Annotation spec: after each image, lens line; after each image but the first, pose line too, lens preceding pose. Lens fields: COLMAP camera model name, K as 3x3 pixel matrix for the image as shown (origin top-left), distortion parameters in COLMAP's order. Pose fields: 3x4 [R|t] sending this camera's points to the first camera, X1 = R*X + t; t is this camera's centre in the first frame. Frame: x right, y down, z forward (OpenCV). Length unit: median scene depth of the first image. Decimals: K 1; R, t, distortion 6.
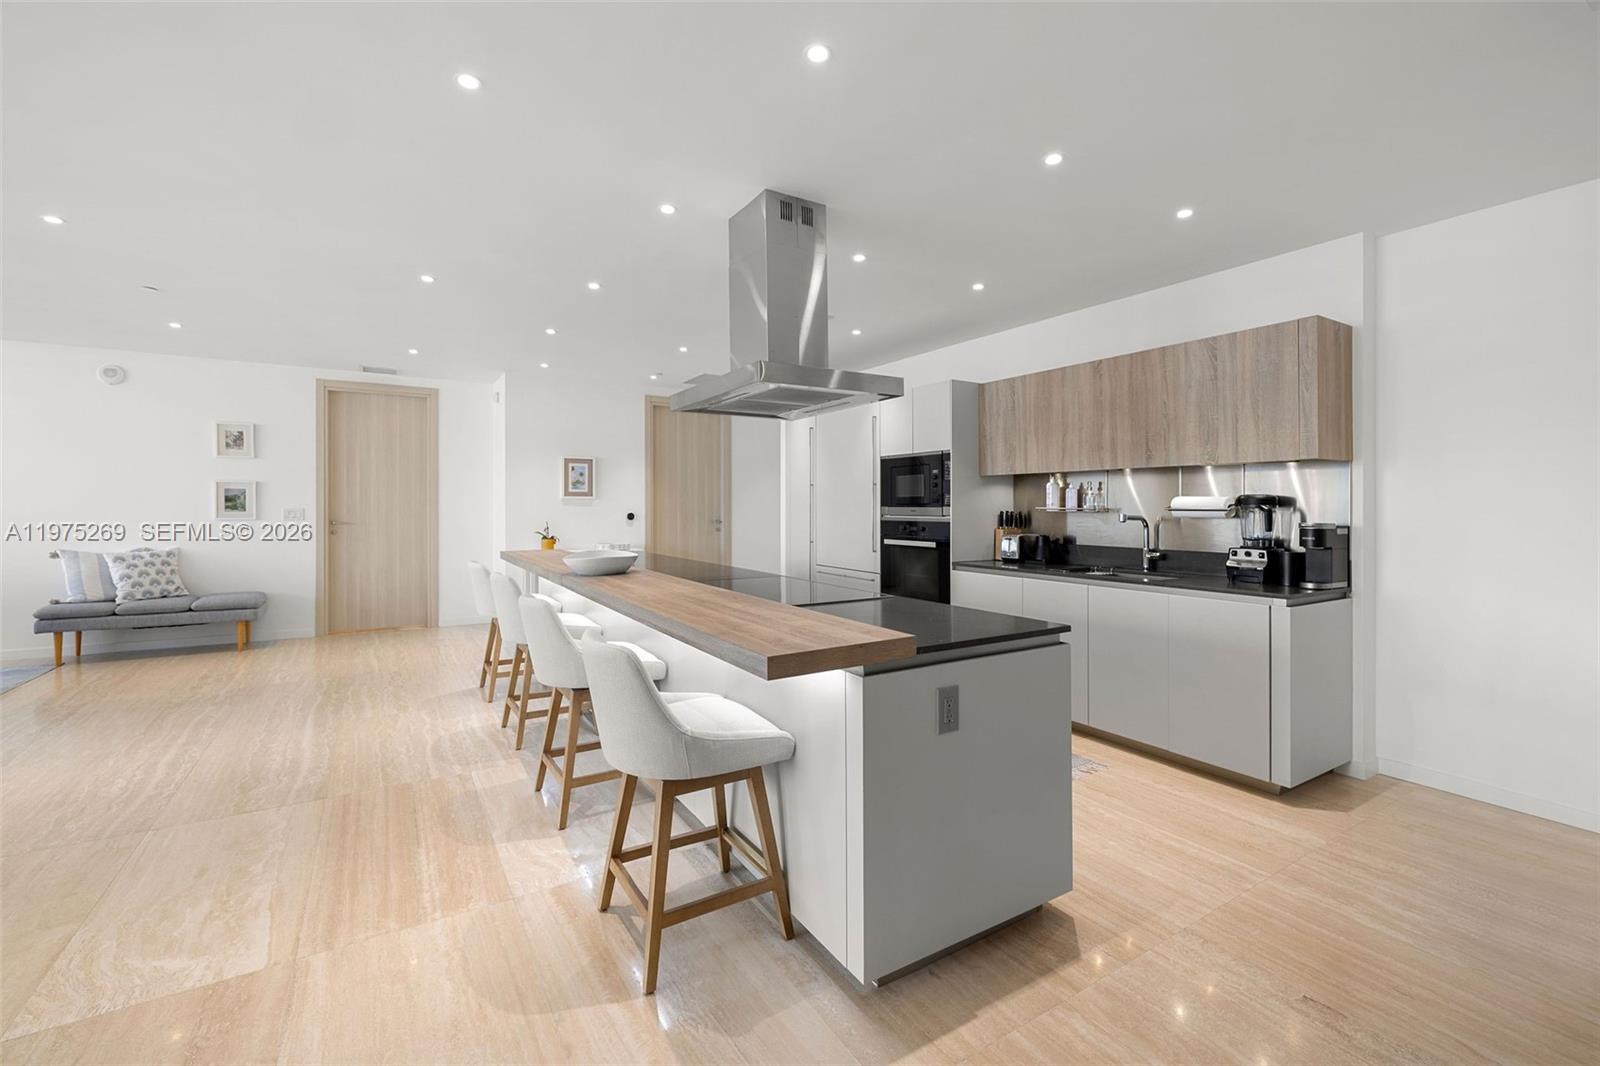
lens RADIAL K [[680.0, 0, 799.9], [0, 680.0, 504.3], [0, 0, 1]] dist [0.000139, -0.001163]
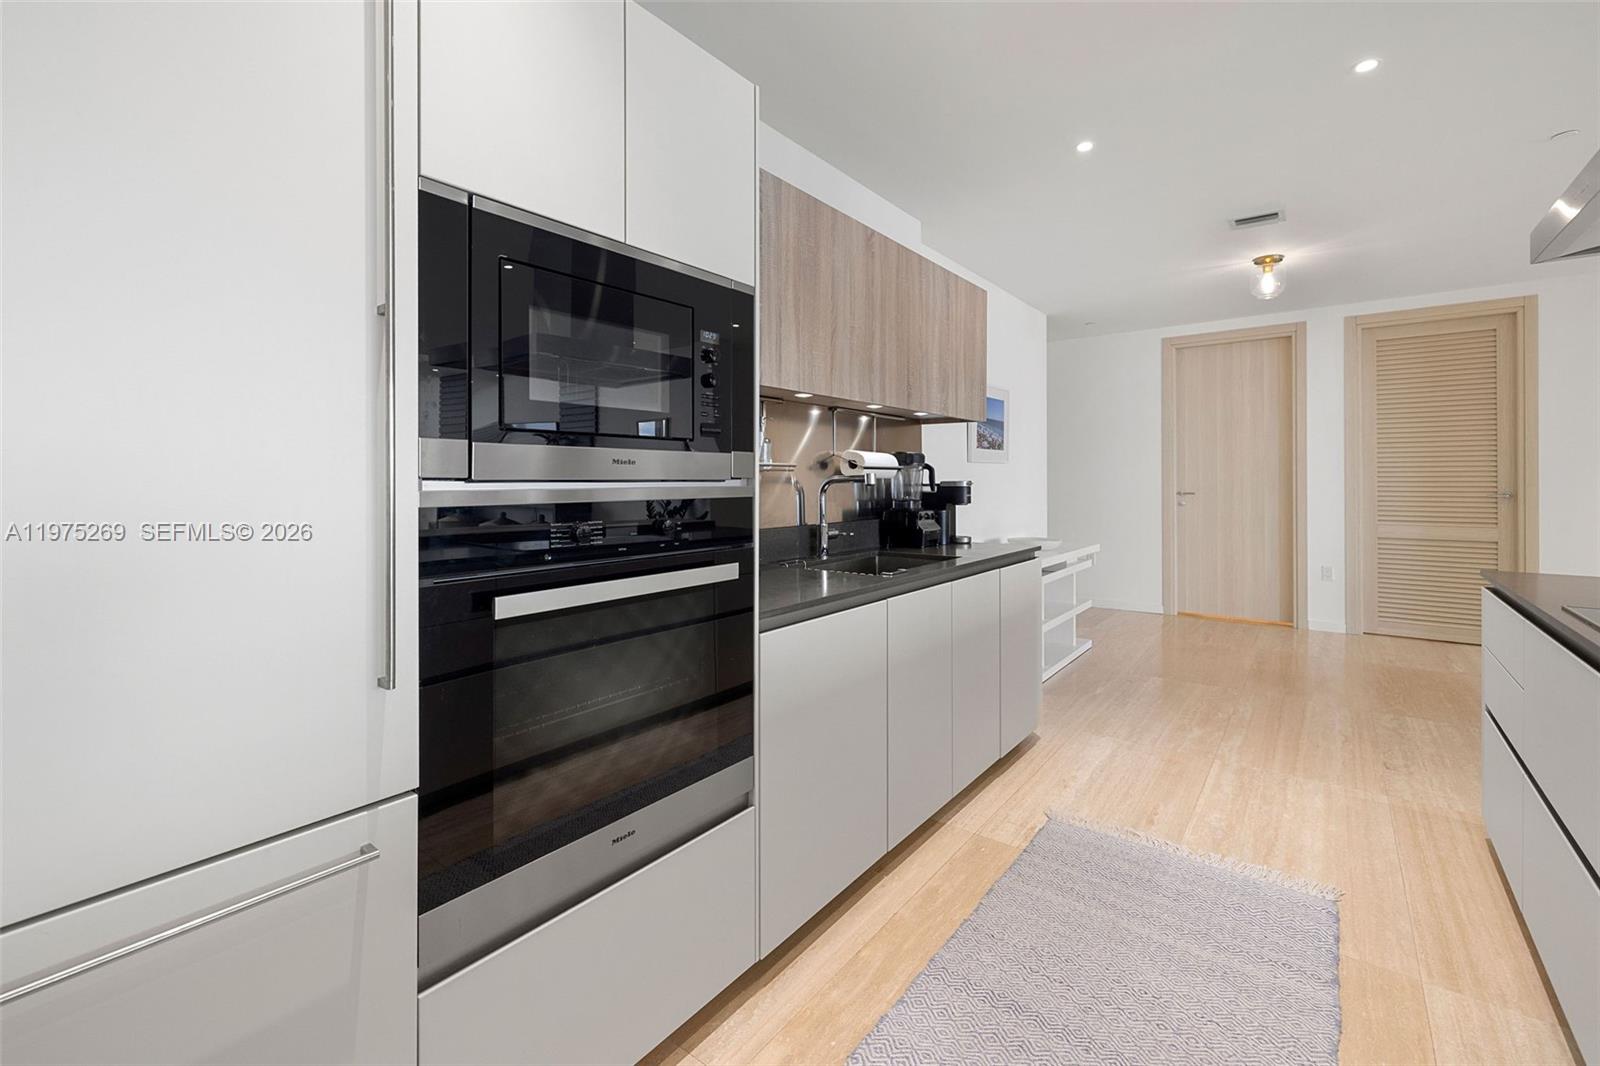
lens RADIAL K [[680.0, 0, 785.2], [0, 680.0, 484.0], [0, 0, 1]] dist [0.000139, -0.001163]
pose [[-0.336713, -0.008749, 0.941567, -0.130510], [-0.004925, 0.999960, 0.007530, 0.020298], [-0.941594, -0.002102, -0.336743, 1.333462]]
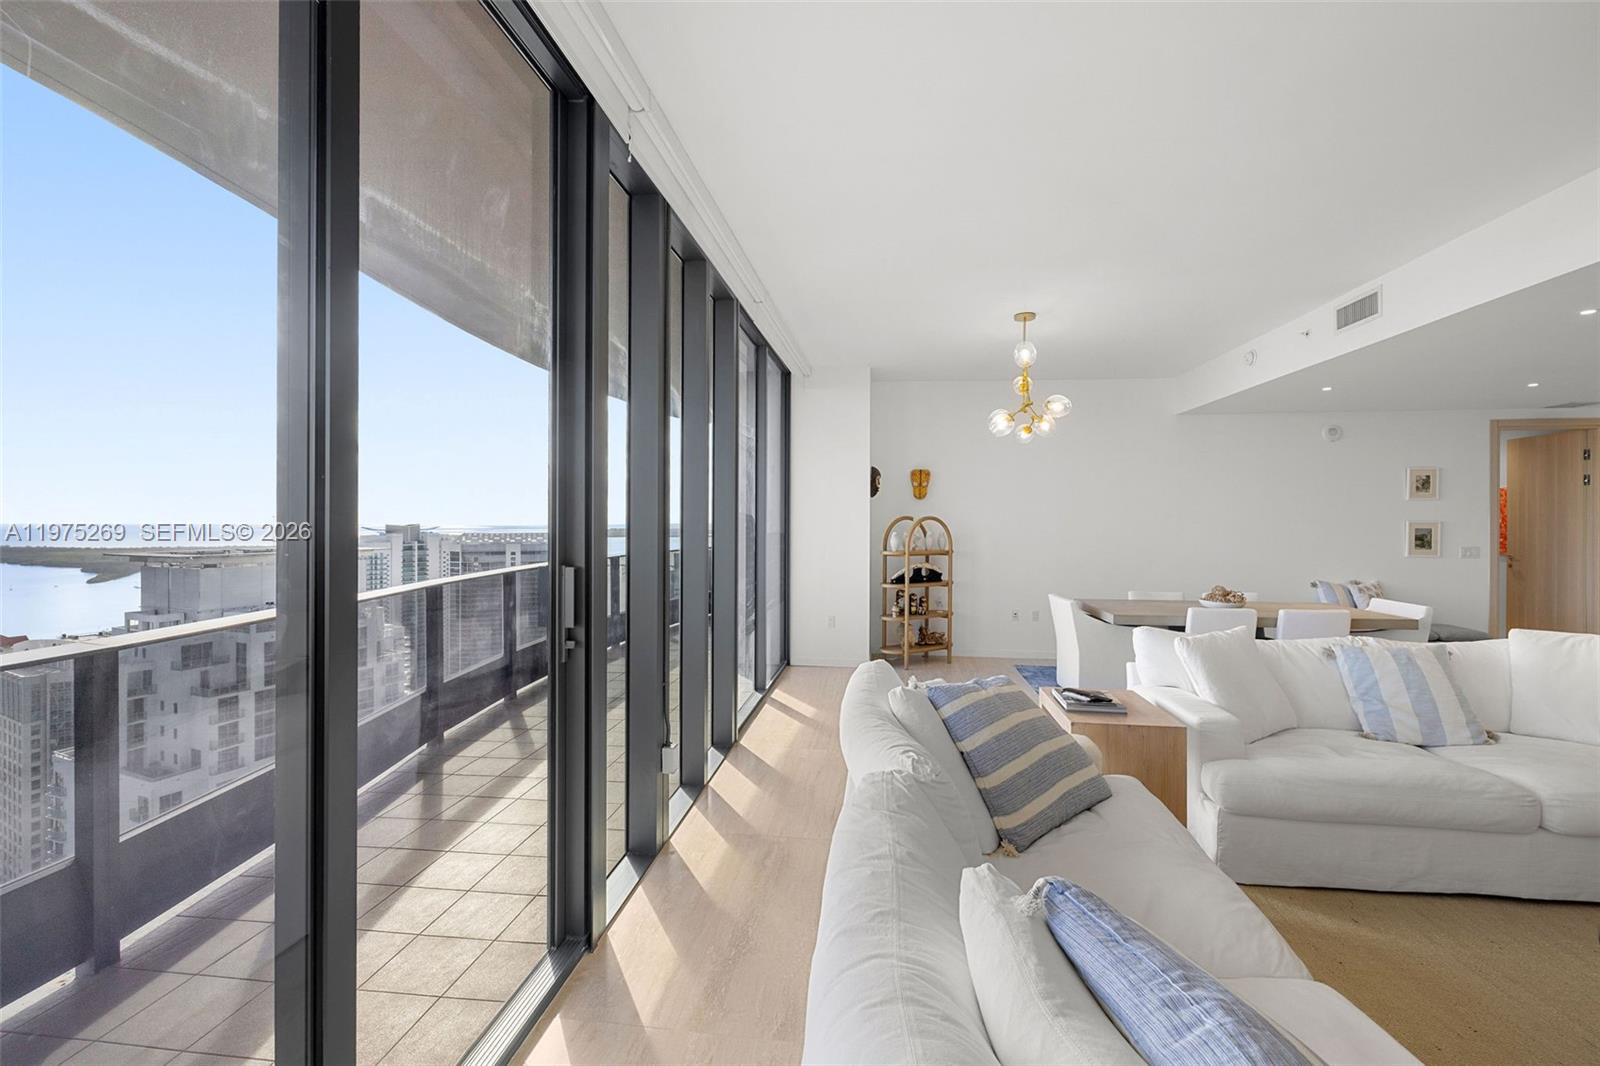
lens RADIAL K [[680.0, 0, 787.5], [0, 680.0, 512.4], [0, 0, 1]] dist [0.000139, -0.001163]
pose [[0.767478, -0.001298, -0.641074, -1.478561], [0.003291, 0.999993, 0.001915, -0.087047], [0.641066, -0.003580, 0.767477, -0.784157]]
